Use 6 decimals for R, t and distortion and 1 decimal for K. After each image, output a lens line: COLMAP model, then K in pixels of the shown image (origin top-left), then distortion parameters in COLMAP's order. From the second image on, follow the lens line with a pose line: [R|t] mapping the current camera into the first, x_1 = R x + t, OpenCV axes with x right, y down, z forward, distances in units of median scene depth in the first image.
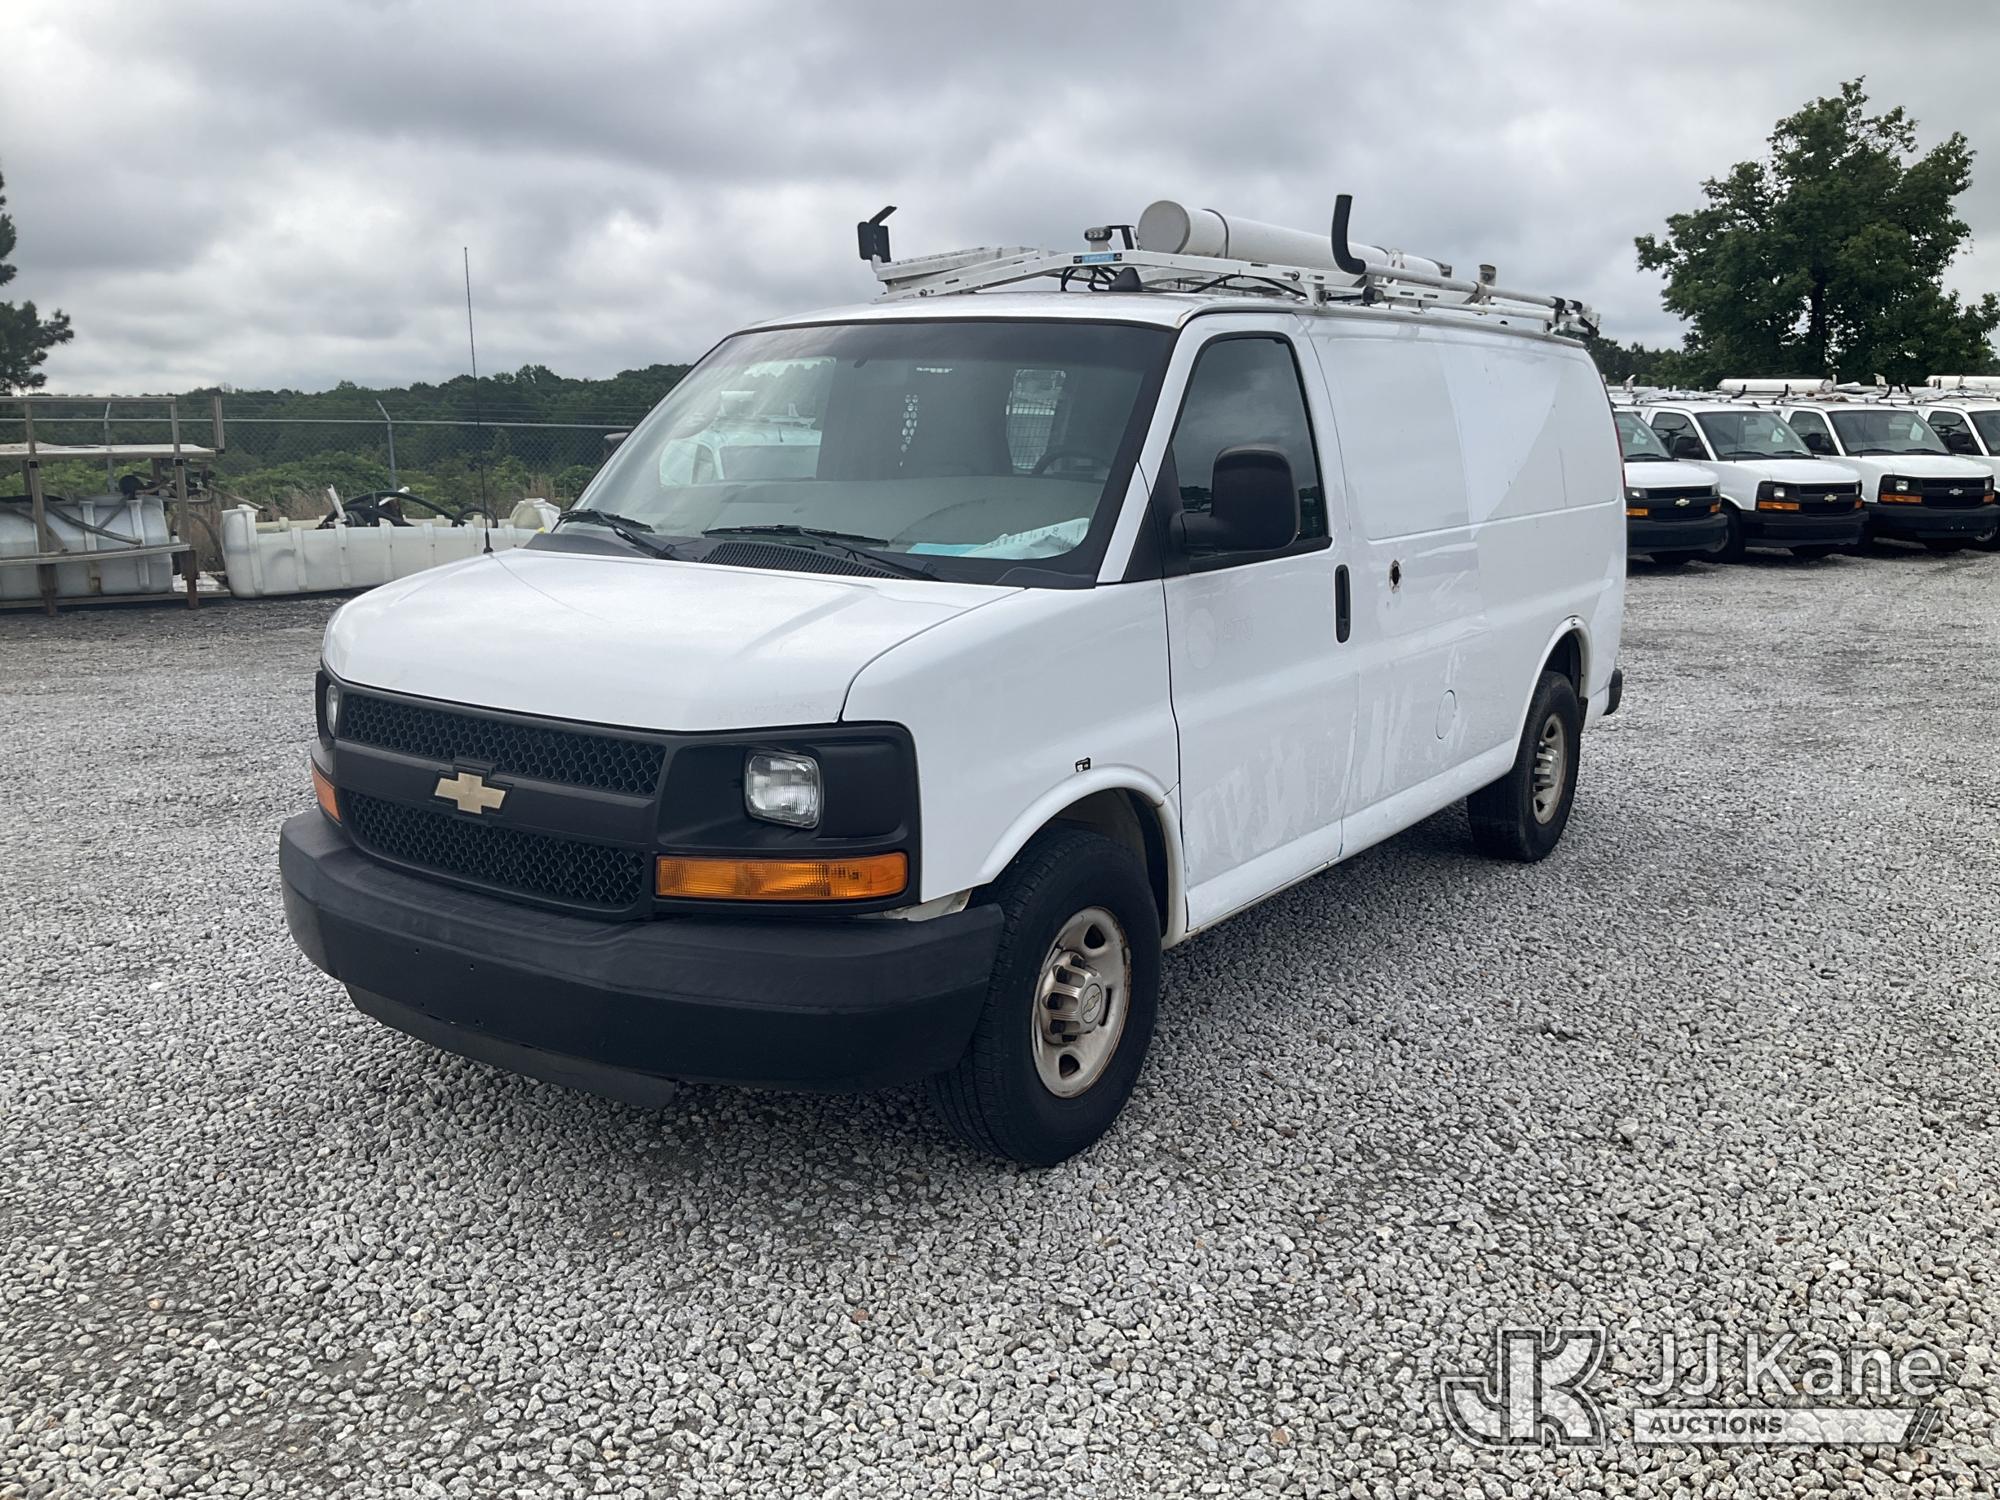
lens RADIAL K [[1642.4, 0, 1000.7], [0, 1642.4, 745.1], [0, 0, 1]] dist [0.052100, -0.010501]
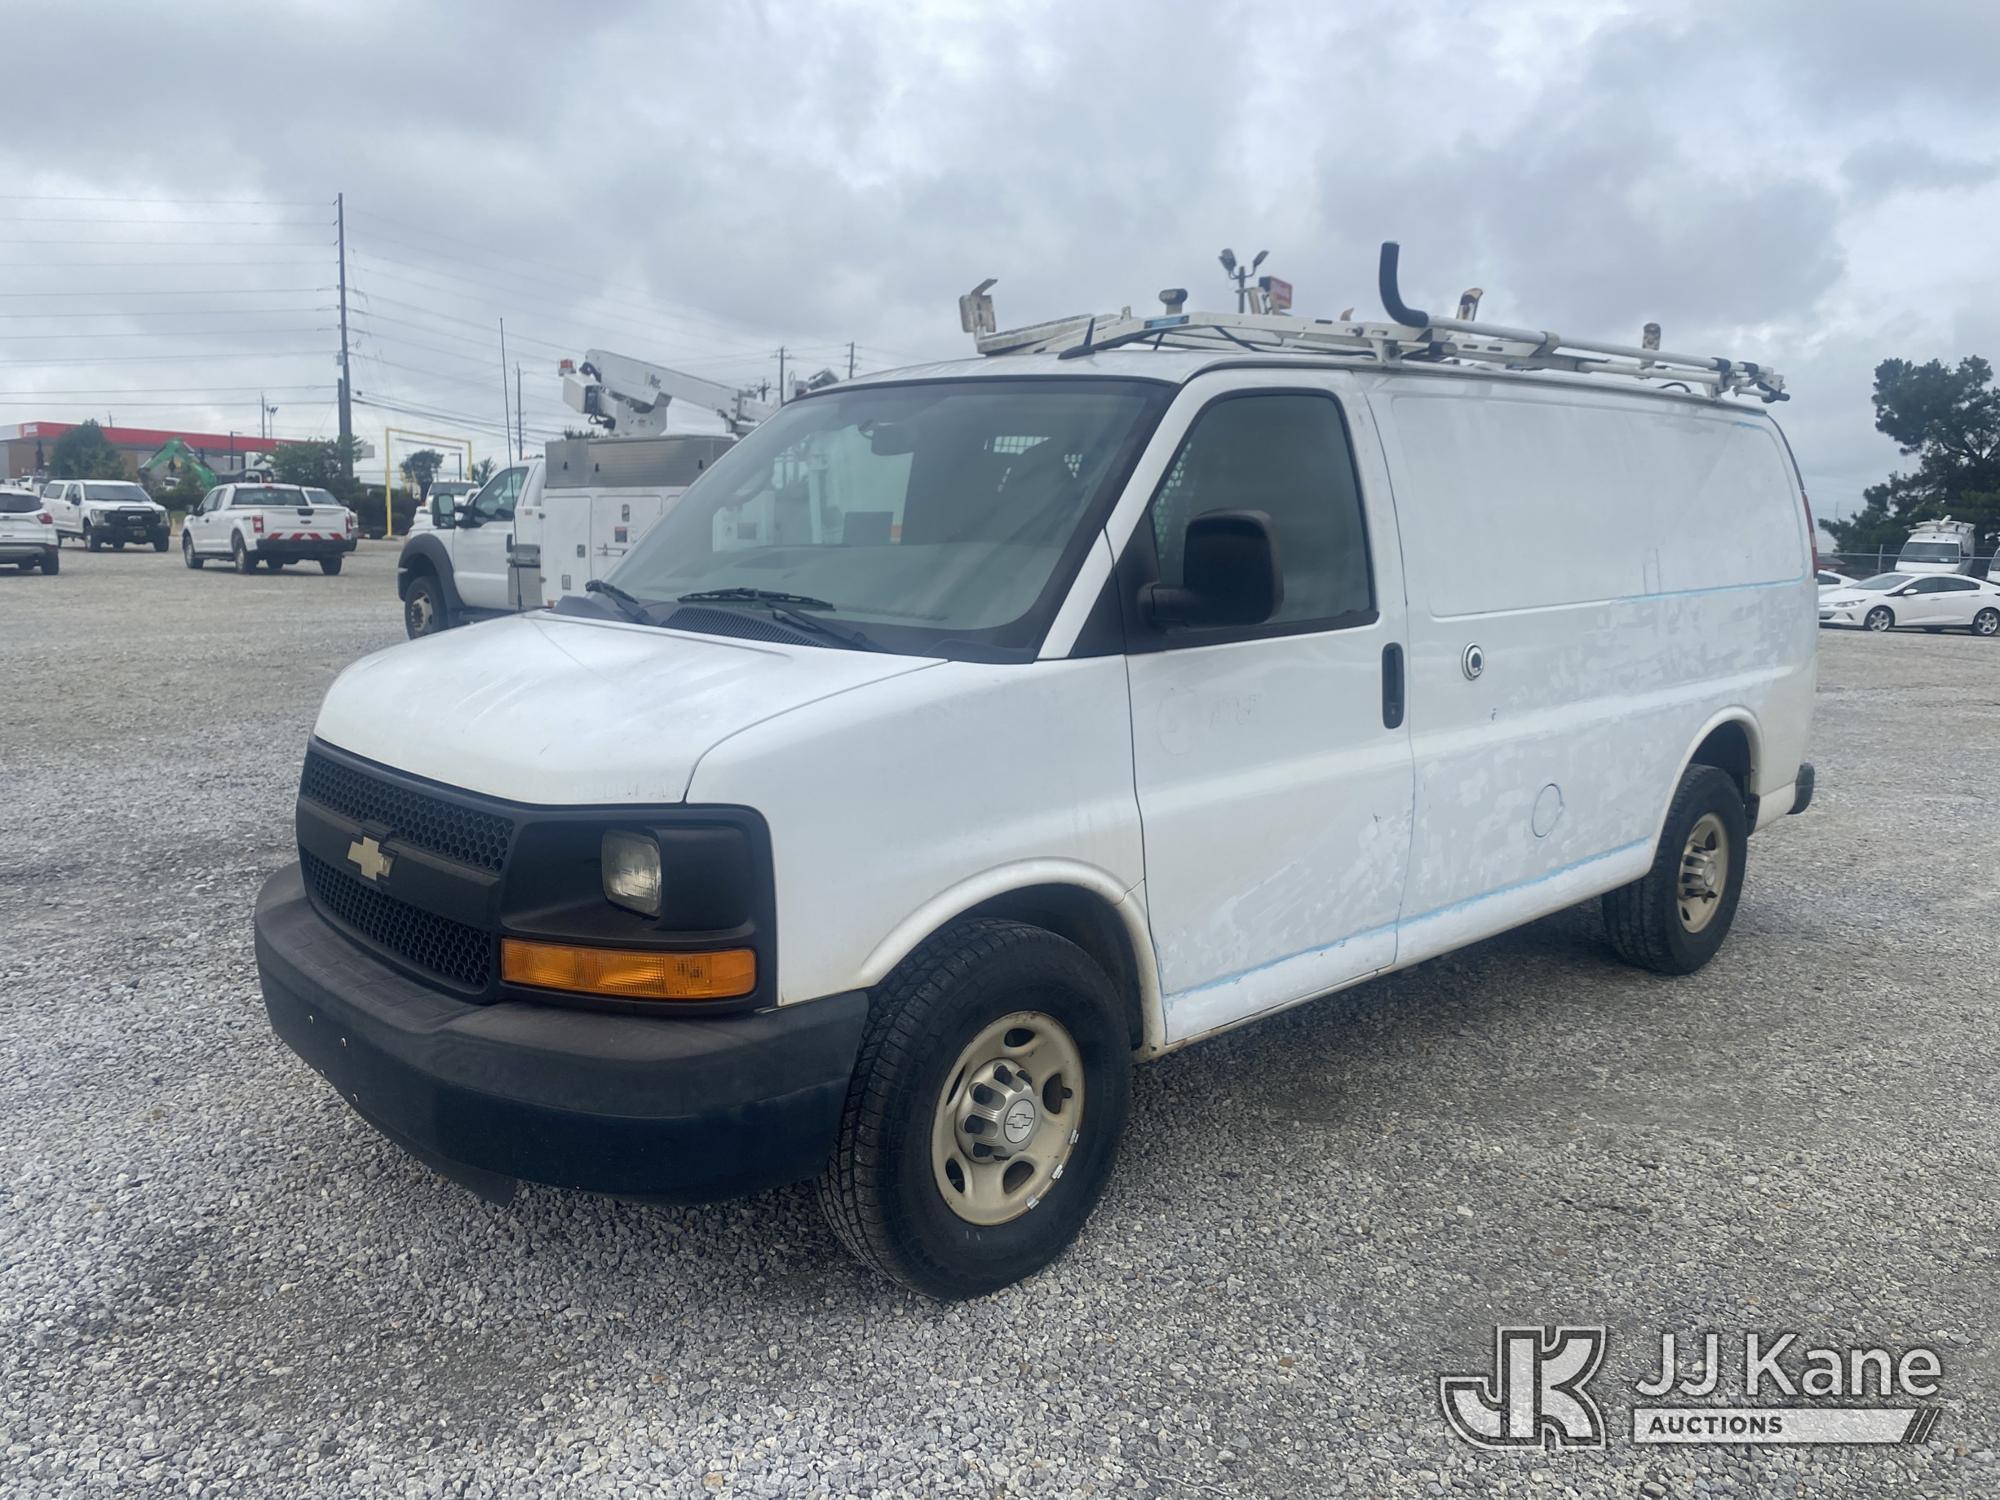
lens RADIAL K [[1510.4, 0, 992.2], [0, 1510.4, 739.1], [0, 0, 1]] dist [0.035426, -0.012937]
pose [[0.979779, 0.033438, -0.197270, 0.187760], [-0.041327, 0.998496, -0.036013, -0.021082], [0.195769, 0.043438, 0.979687, 0.169049]]
